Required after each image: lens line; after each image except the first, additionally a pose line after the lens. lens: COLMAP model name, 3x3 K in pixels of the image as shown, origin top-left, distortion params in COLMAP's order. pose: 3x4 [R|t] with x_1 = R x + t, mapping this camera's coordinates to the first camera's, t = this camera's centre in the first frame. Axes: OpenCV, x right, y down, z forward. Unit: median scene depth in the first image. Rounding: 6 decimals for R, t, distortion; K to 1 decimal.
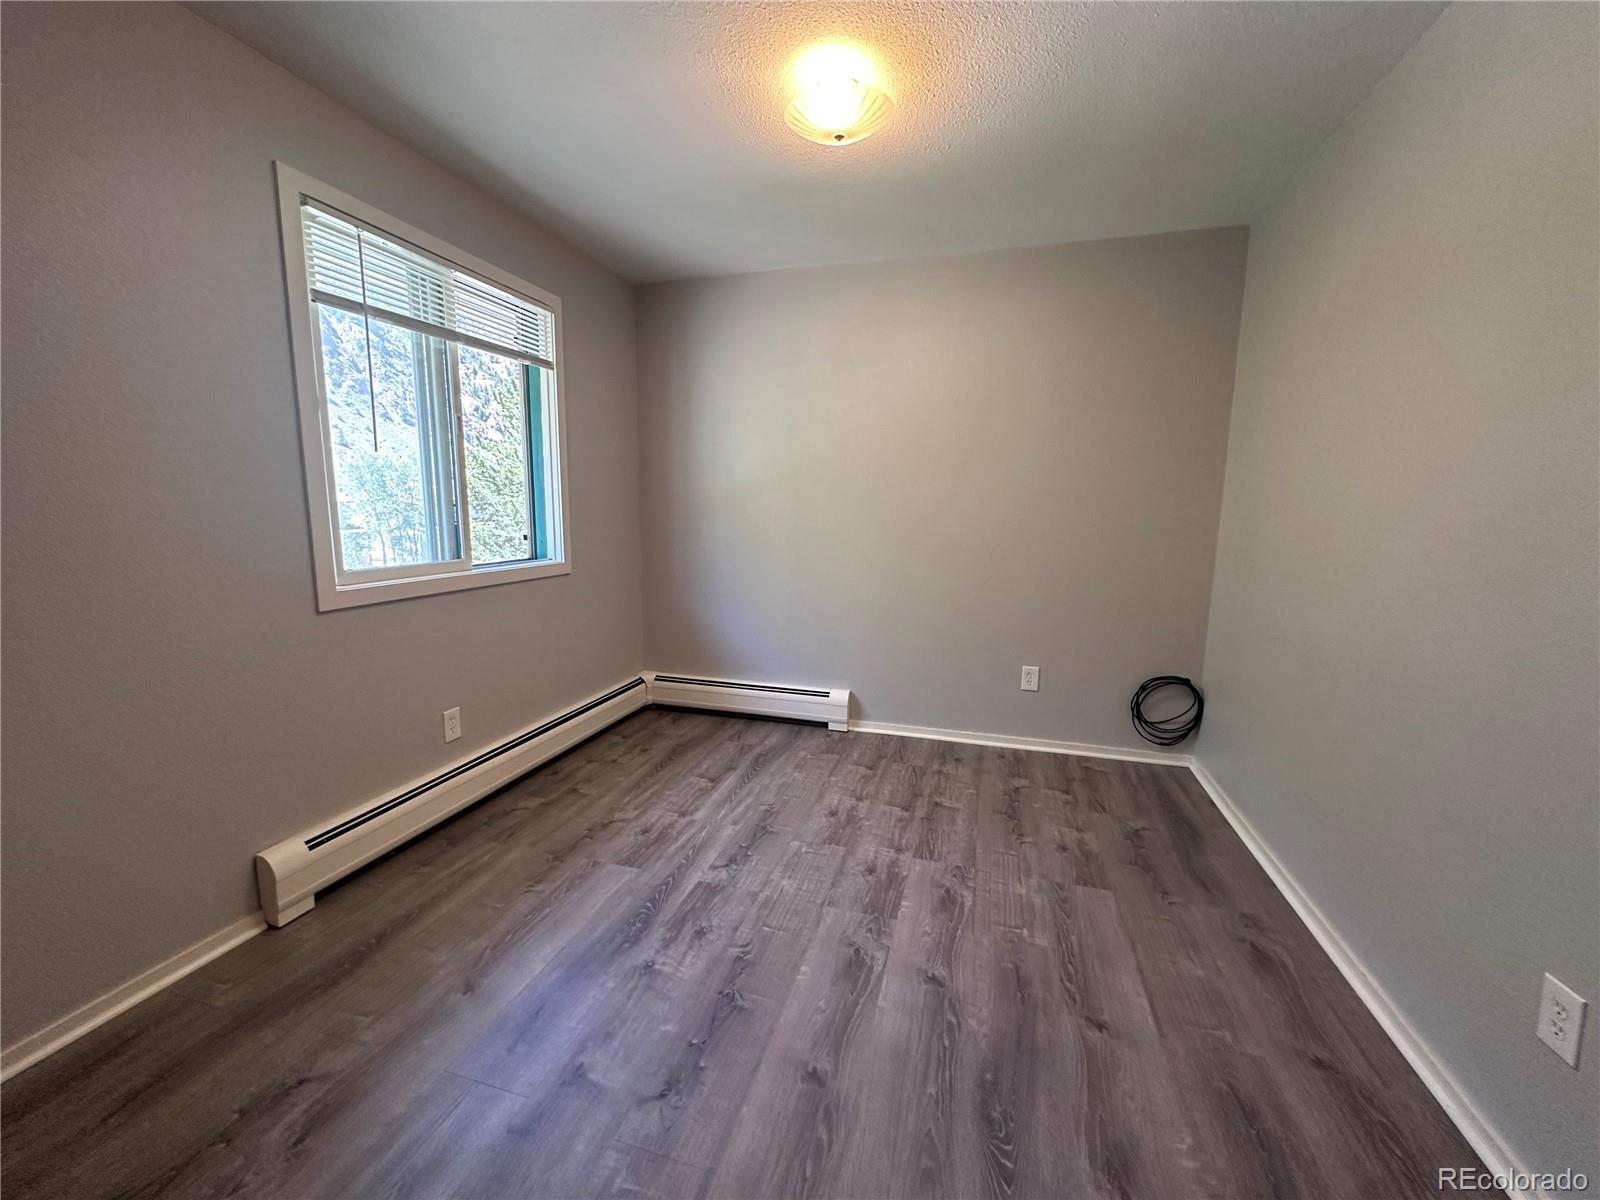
lens RADIAL K [[641.9, 0, 800.0], [0, 641.9, 600.0], [0, 0, 1]] dist [-0.000665, 0.000205]
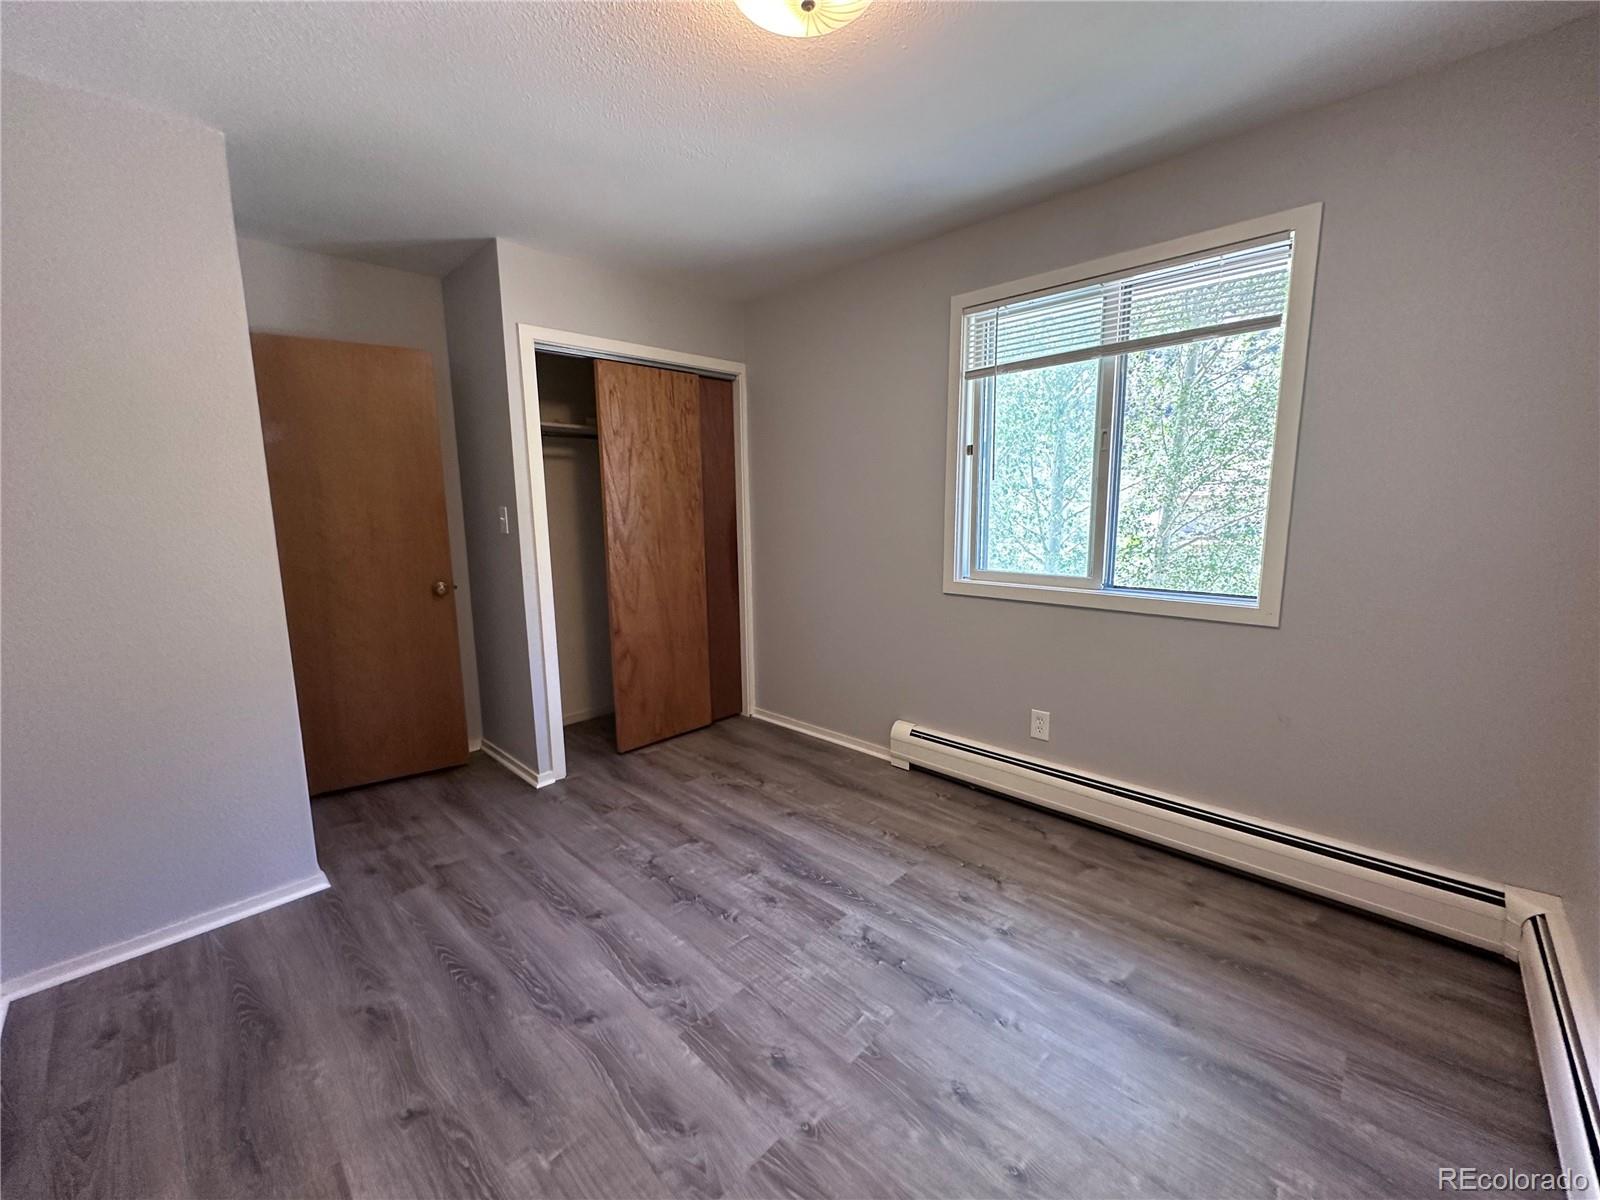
lens RADIAL K [[641.9, 0, 800.0], [0, 641.9, 600.0], [0, 0, 1]] dist [-0.000665, 0.000205]
pose [[-0.462253, 0.130296, -0.877123, 0.667607], [-0.121839, 0.970432, 0.208368, -0.219546], [0.878338, 0.203186, -0.432710, 1.261897]]
